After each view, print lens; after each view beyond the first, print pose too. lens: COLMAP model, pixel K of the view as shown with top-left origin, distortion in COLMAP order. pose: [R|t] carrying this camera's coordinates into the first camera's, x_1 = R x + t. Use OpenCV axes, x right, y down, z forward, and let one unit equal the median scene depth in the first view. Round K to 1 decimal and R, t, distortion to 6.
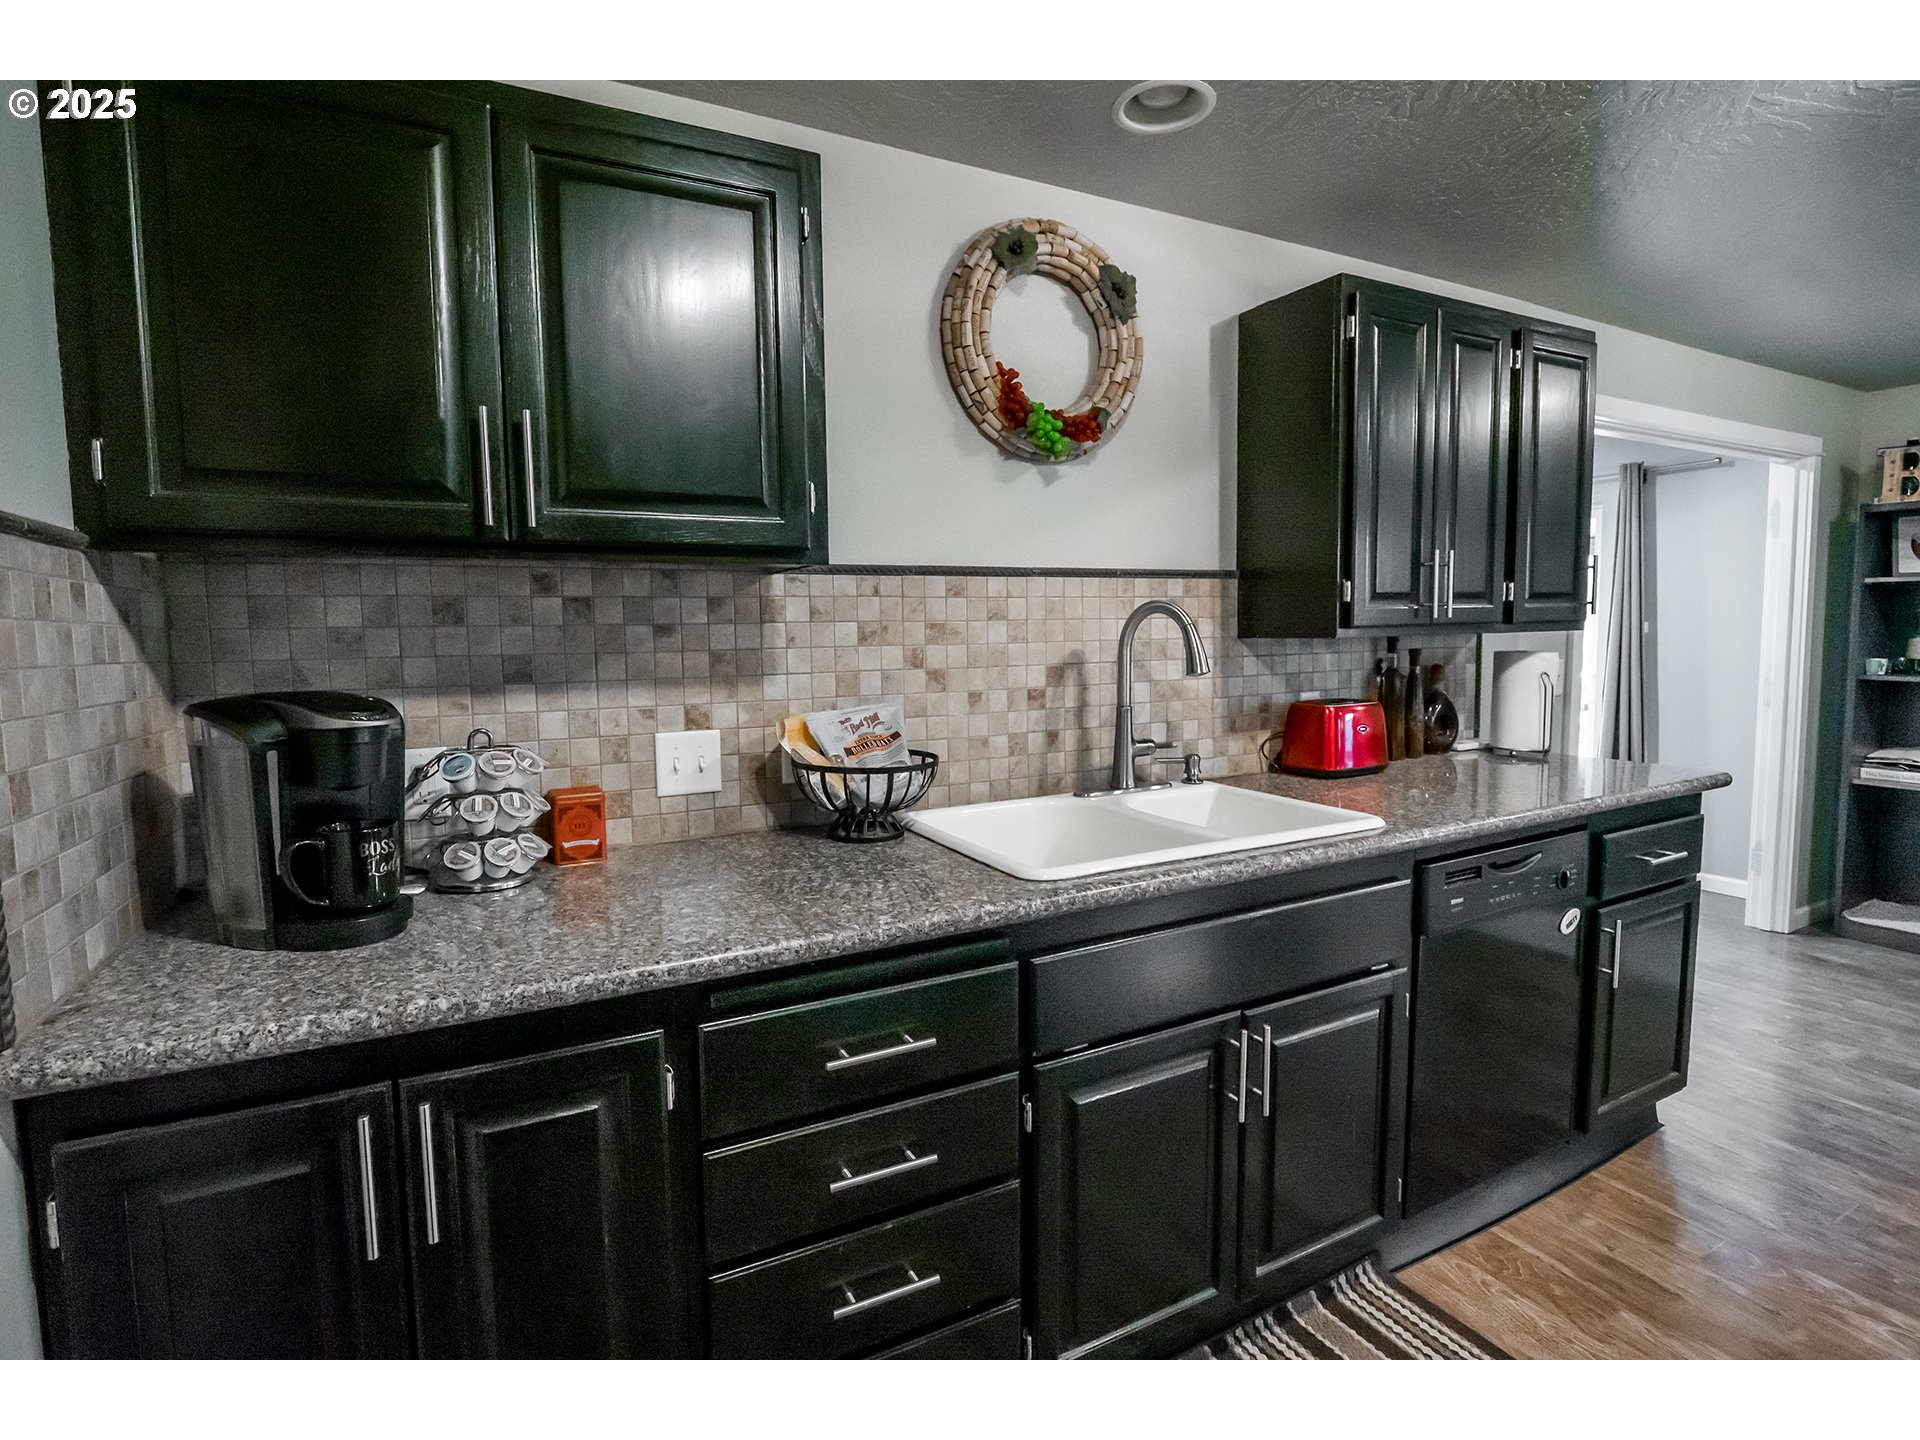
lens RADIAL K [[934.3, 0, 941.9], [0, 934.3, 711.2], [0, 0, 1]] dist [-0.007274, -0.001593]
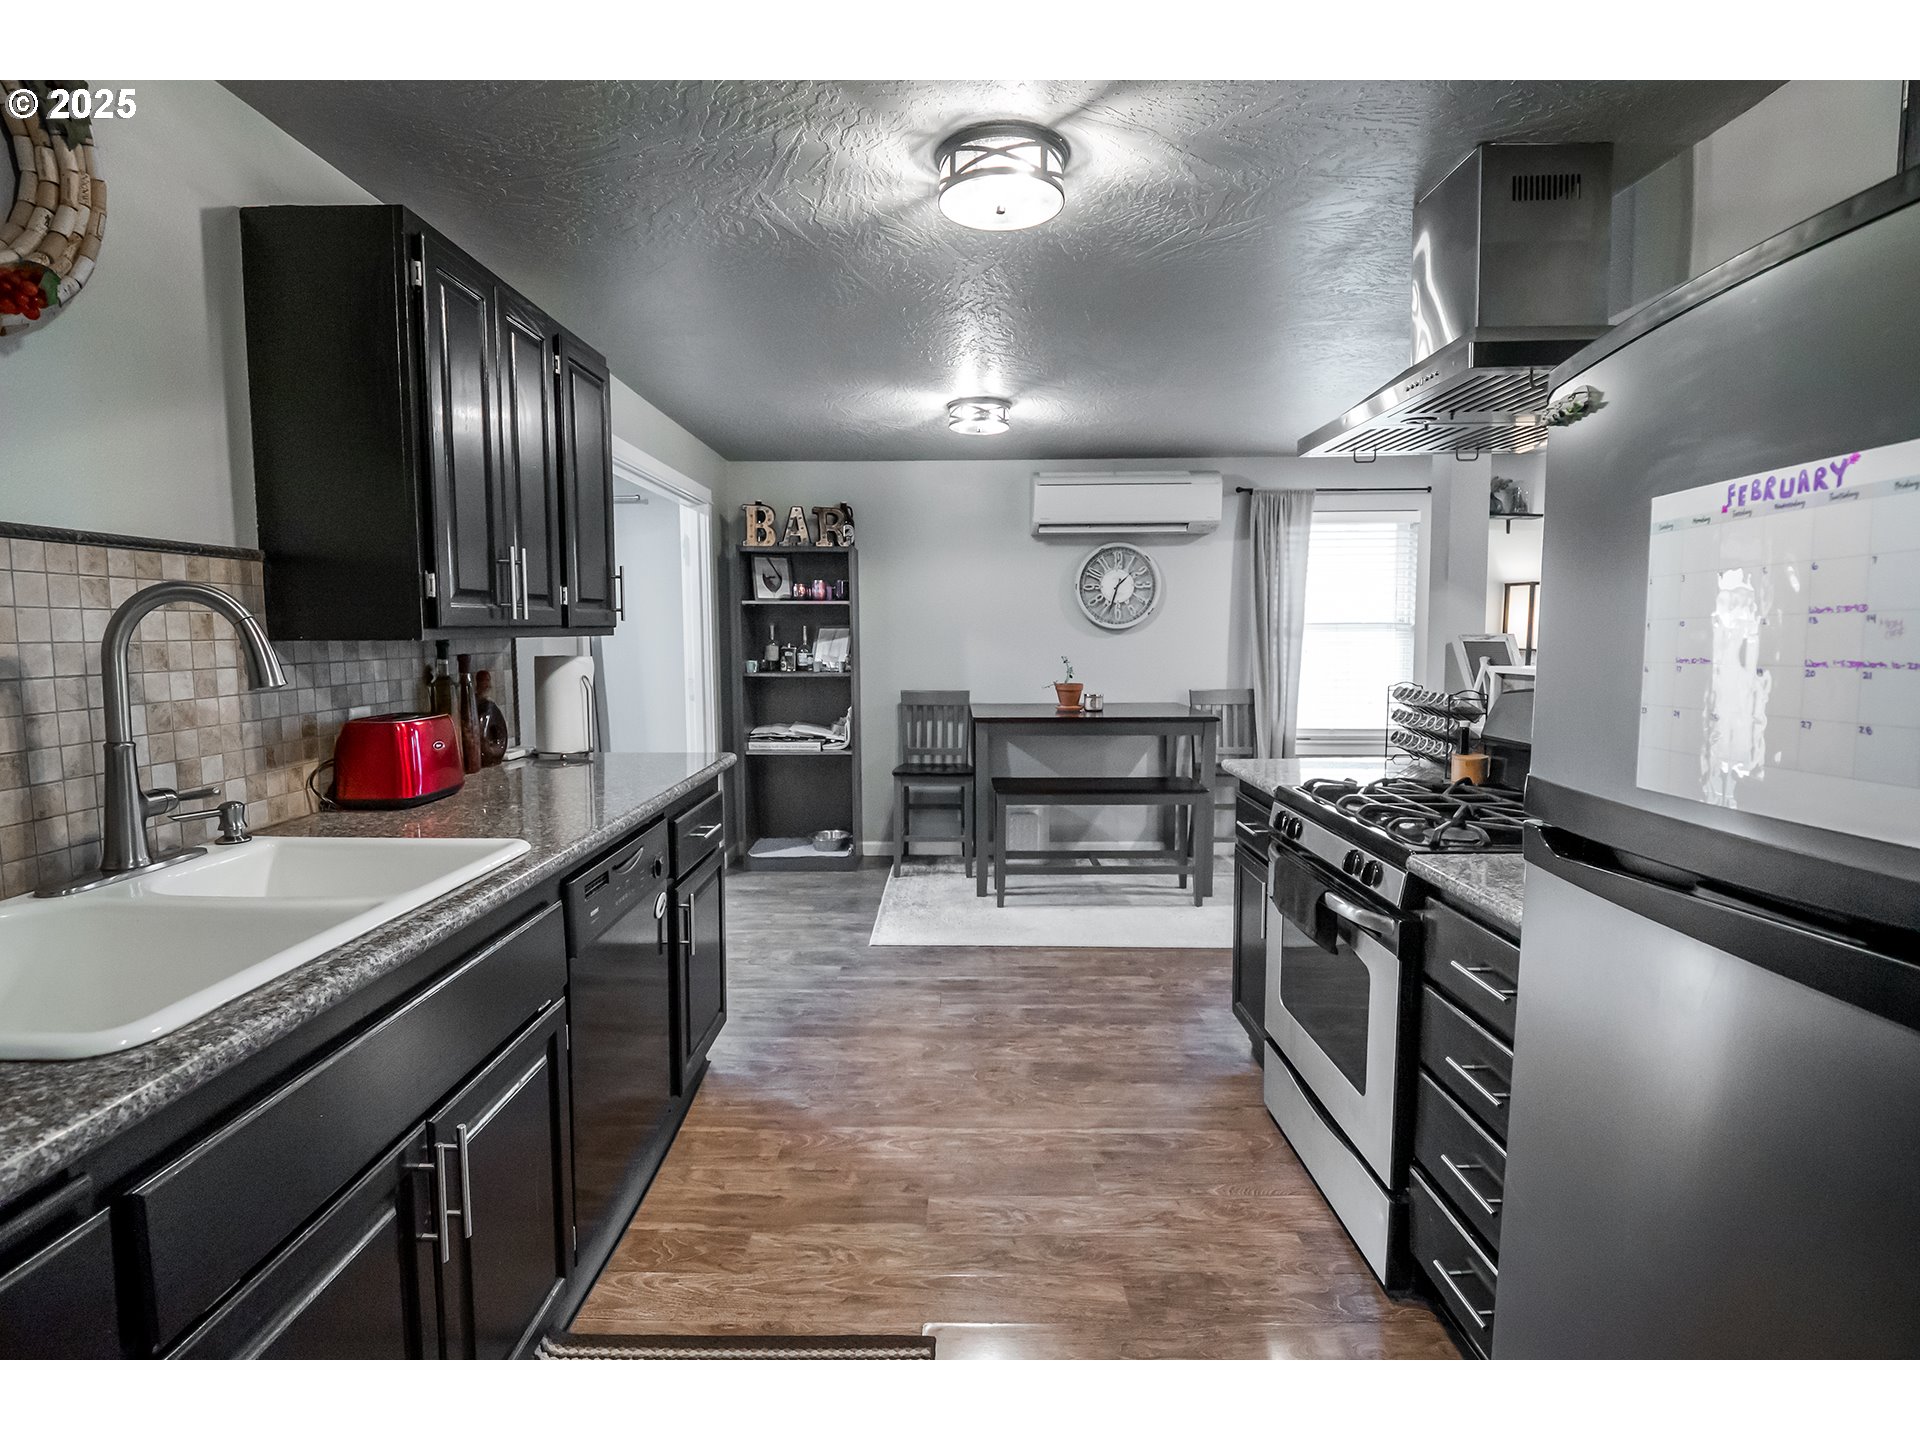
lens RADIAL K [[934.3, 0, 941.9], [0, 934.3, 711.2], [0, 0, 1]] dist [-0.007274, -0.001593]
pose [[0.480331, -0.060915, 0.874969, -0.084916], [0.074579, 0.996809, 0.028455, -0.002669], [-0.873911, 0.051586, 0.483342, 0.169522]]
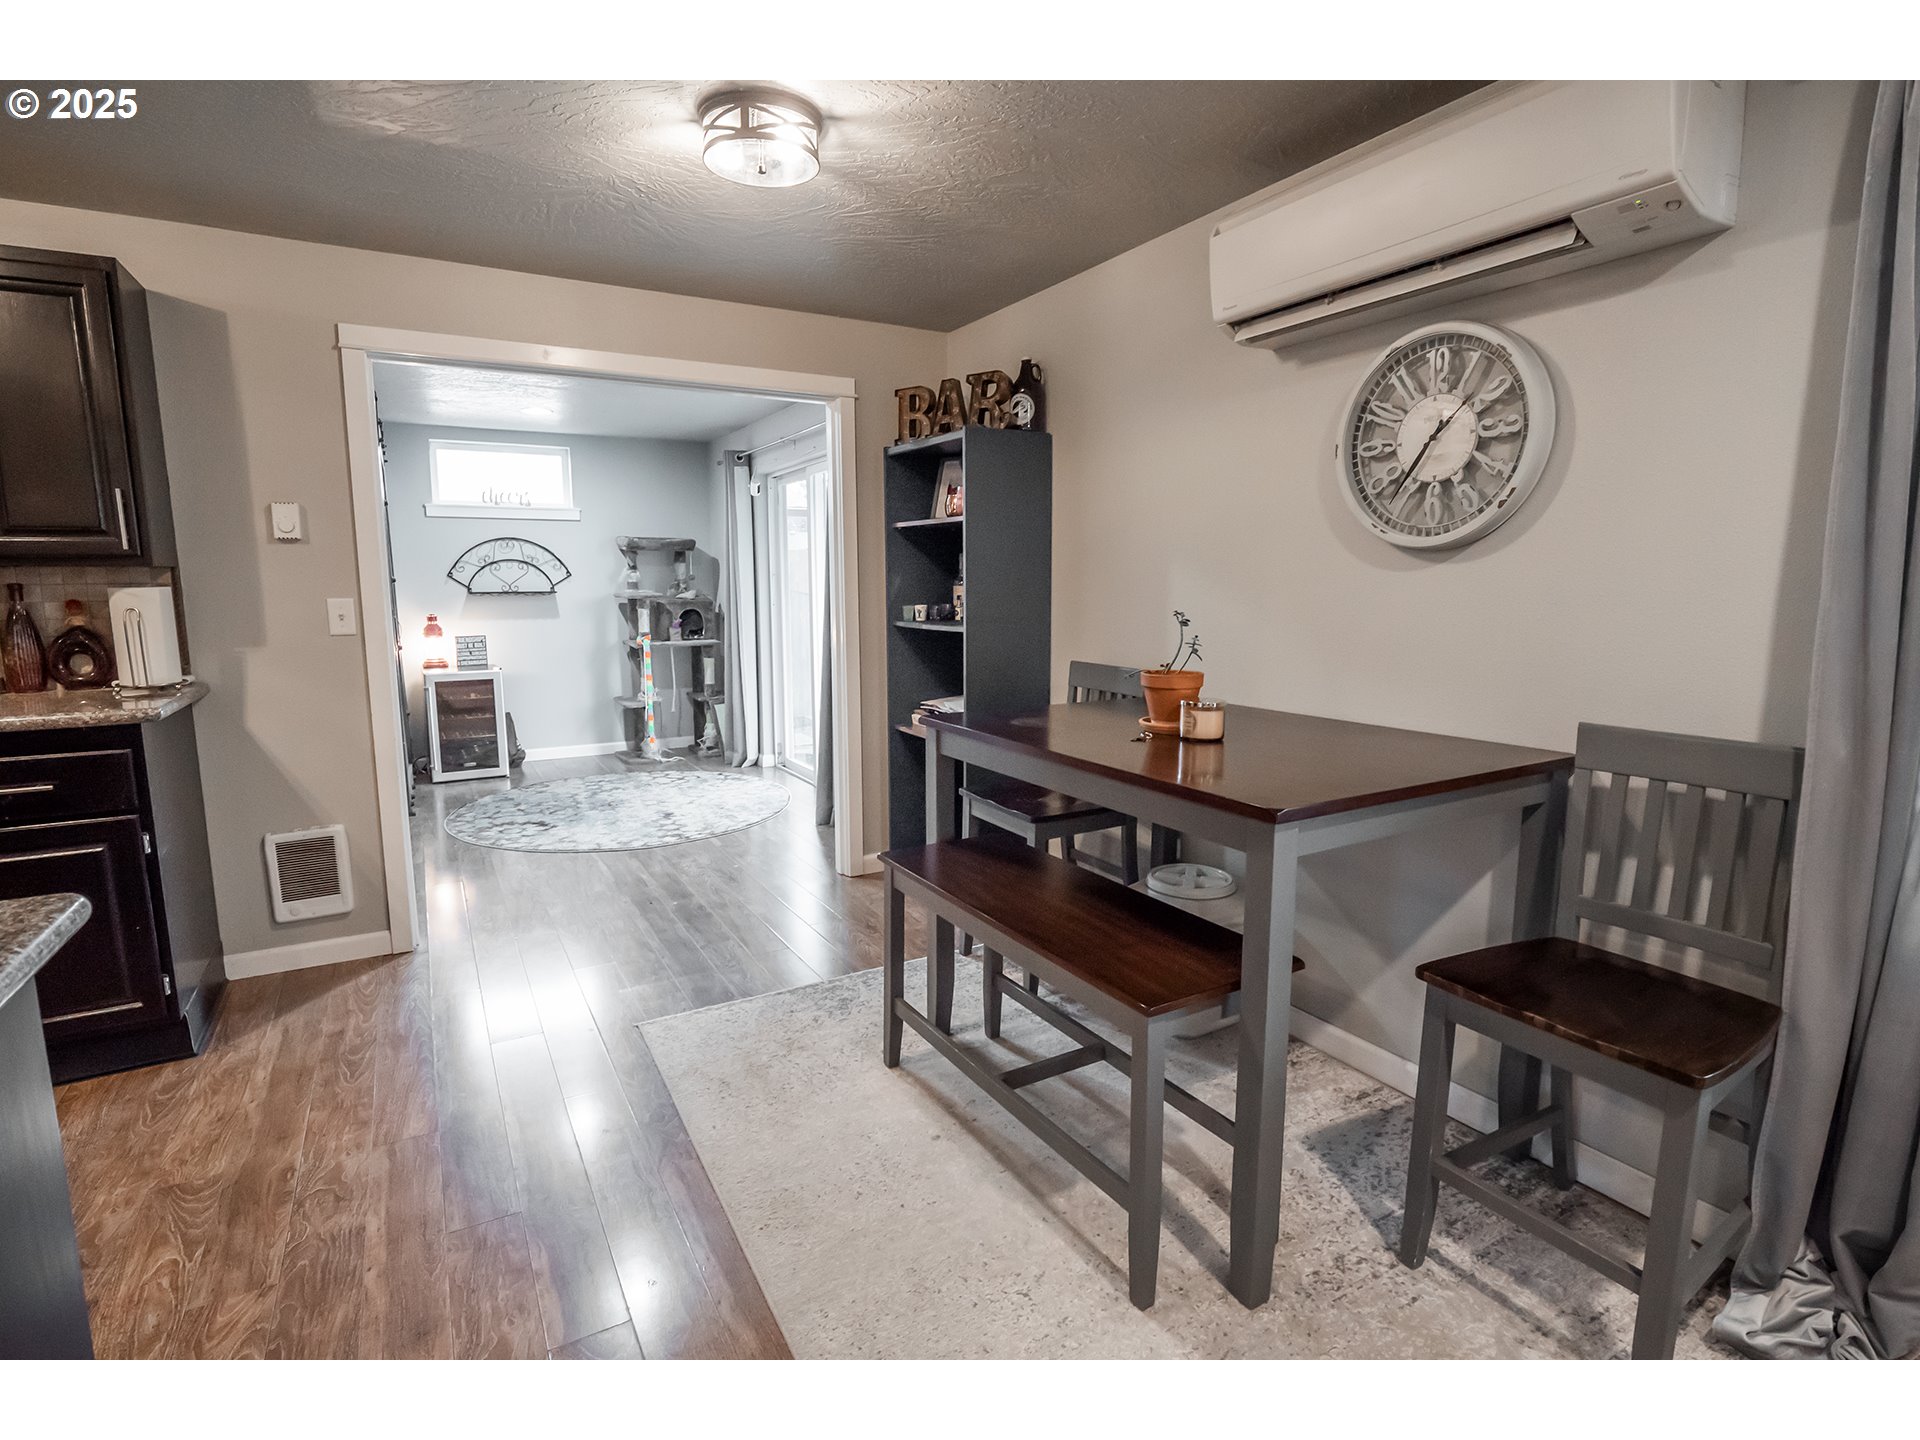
lens RADIAL K [[931.9, 0, 947.4], [0, 931.9, 711.8], [0, 0, 1]] dist [0.002793, -0.013258]
pose [[0.999626, 0.009072, 0.025804, 1.667936], [-0.010396, 0.998612, 0.051641, 0.009410], [-0.025299, -0.051890, 0.998332, -0.016065]]
